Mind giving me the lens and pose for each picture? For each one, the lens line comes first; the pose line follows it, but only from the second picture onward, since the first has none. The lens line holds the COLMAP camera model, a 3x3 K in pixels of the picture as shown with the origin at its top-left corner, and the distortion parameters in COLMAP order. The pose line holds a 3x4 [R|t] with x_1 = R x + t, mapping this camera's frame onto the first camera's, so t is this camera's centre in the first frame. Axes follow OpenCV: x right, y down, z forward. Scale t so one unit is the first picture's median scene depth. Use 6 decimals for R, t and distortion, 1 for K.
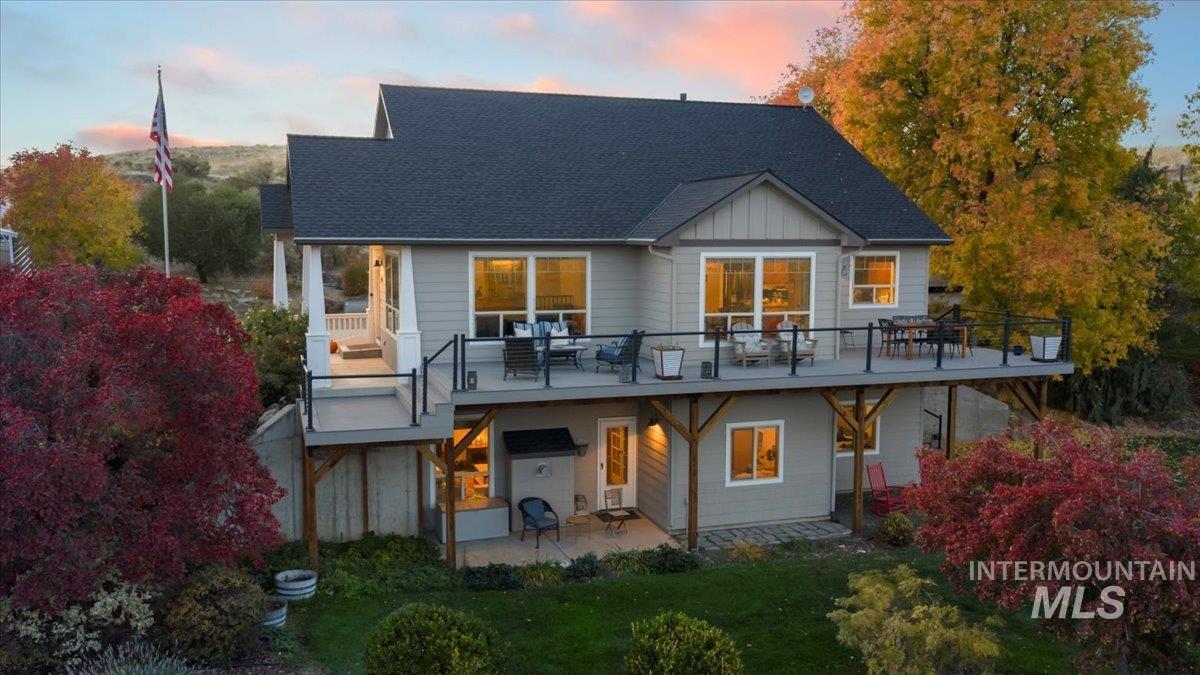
lens RADIAL K [[1008.5, 0, 598.8], [0, 1008.5, 340.5], [0, 0, 1]] dist [-0.006121, -0.005573]
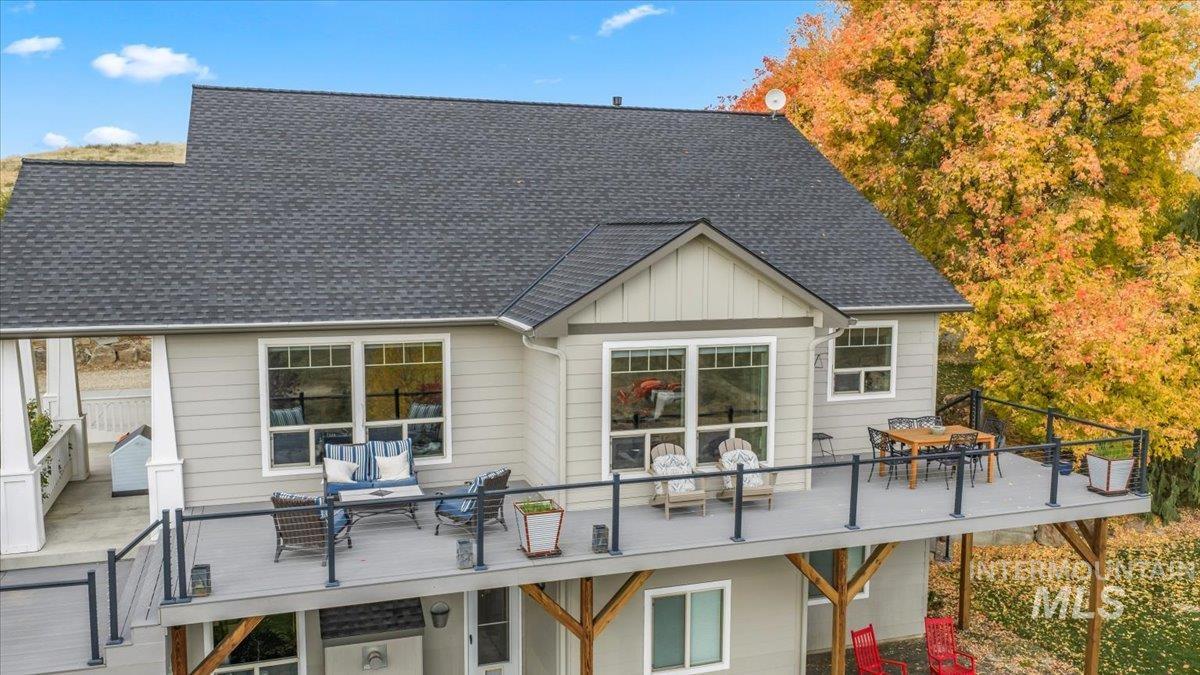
lens RADIAL K [[1003.9, 0, 602.9], [0, 1003.9, 342.0], [0, 0, 1]] dist [0.000874, -0.007930]
pose [[0.999941, 0.000677, 0.010873, 0.089398], [-0.000784, 0.999952, 0.009817, -0.089804], [-0.010866, -0.009825, 0.999893, 0.318934]]
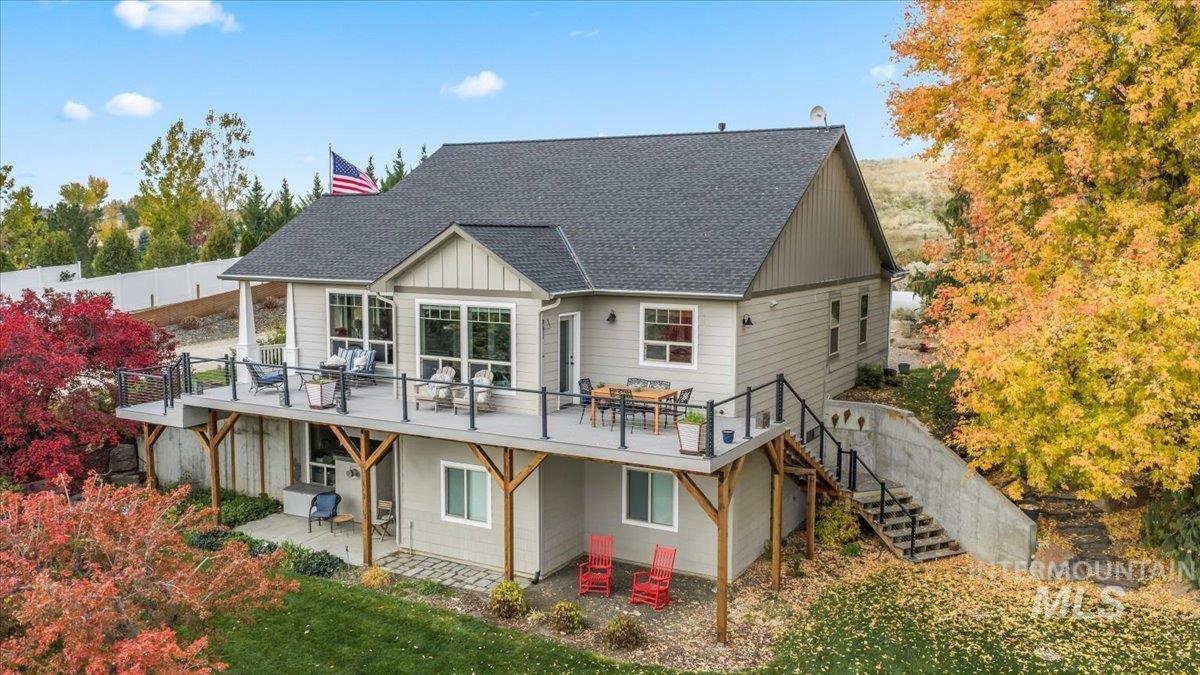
lens RADIAL K [[1003.9, 0, 602.9], [0, 1003.9, 342.0], [0, 0, 1]] dist [0.000874, -0.007930]
pose [[0.671618, 0.083517, -0.736175, 0.987382], [-0.081403, 0.995929, 0.038722, -0.094285], [0.736412, 0.033920, 0.675683, 0.399883]]
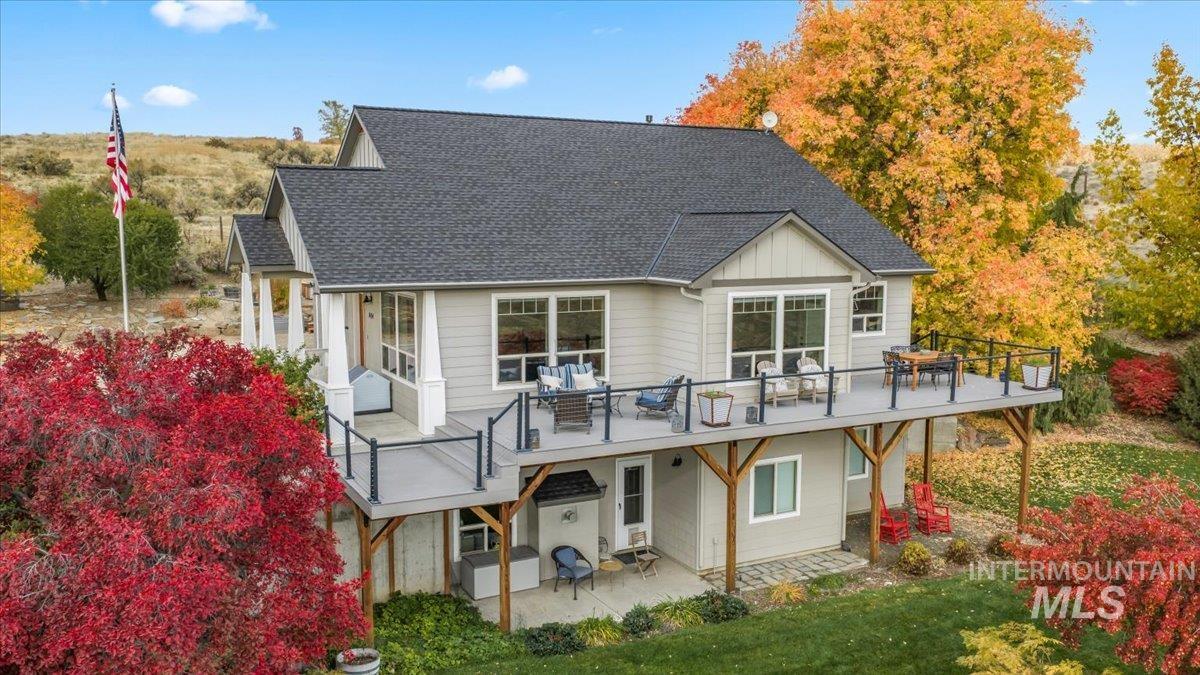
lens RADIAL K [[1003.9, 0, 602.9], [0, 1003.9, 342.0], [0, 0, 1]] dist [0.000874, -0.007930]
pose [[0.986676, -0.019882, 0.161479, -0.173658], [0.017114, 0.999682, 0.018517, -0.056235], [-0.161795, -0.015506, 0.986702, 0.038105]]
